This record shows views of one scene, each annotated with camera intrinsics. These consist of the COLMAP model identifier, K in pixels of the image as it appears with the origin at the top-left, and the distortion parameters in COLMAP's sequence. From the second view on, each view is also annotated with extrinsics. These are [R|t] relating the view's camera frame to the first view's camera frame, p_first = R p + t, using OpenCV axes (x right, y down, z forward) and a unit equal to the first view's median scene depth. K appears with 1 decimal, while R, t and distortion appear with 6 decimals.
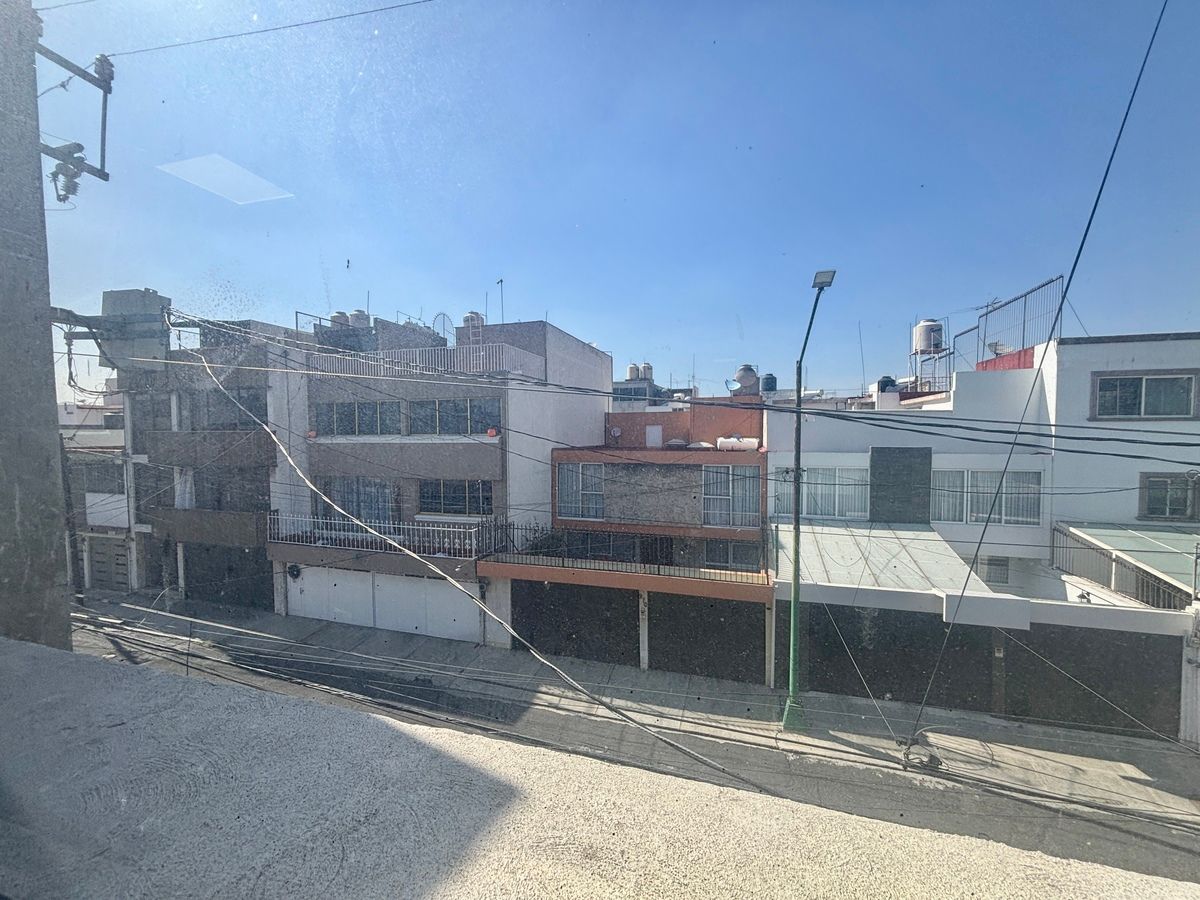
lens RADIAL K [[488.1, 0, 591.8], [0, 488.1, 454.8], [0, 0, 1]] dist [0.011809, -0.001231]
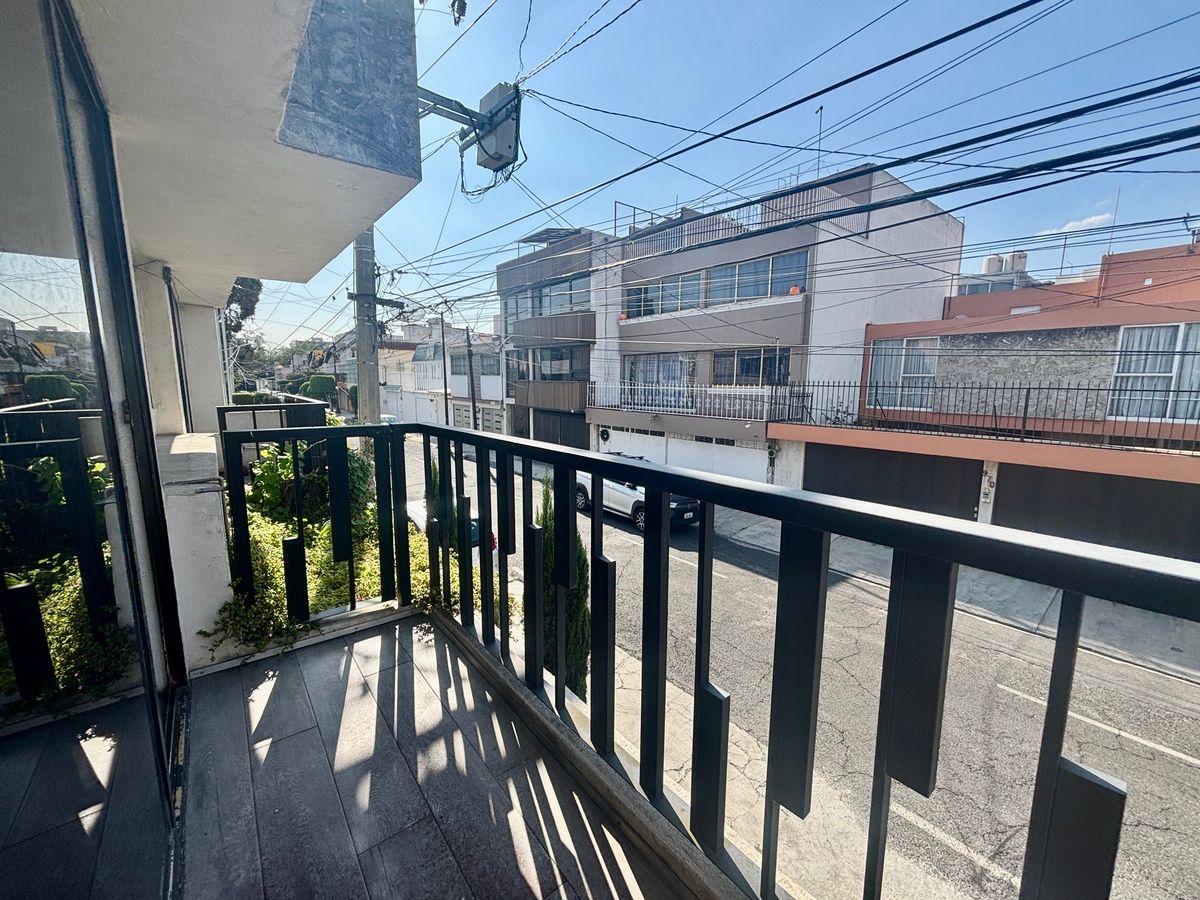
lens RADIAL K [[488.1, 0, 602.2], [0, 488.1, 443.9], [0, 0, 1]] dist [0.011809, -0.001231]
pose [[0.844969, 0.087097, -0.527676, -0.003605], [-0.037374, 0.993854, 0.104195, 0.149237], [0.533509, -0.068320, 0.843031, 0.027426]]
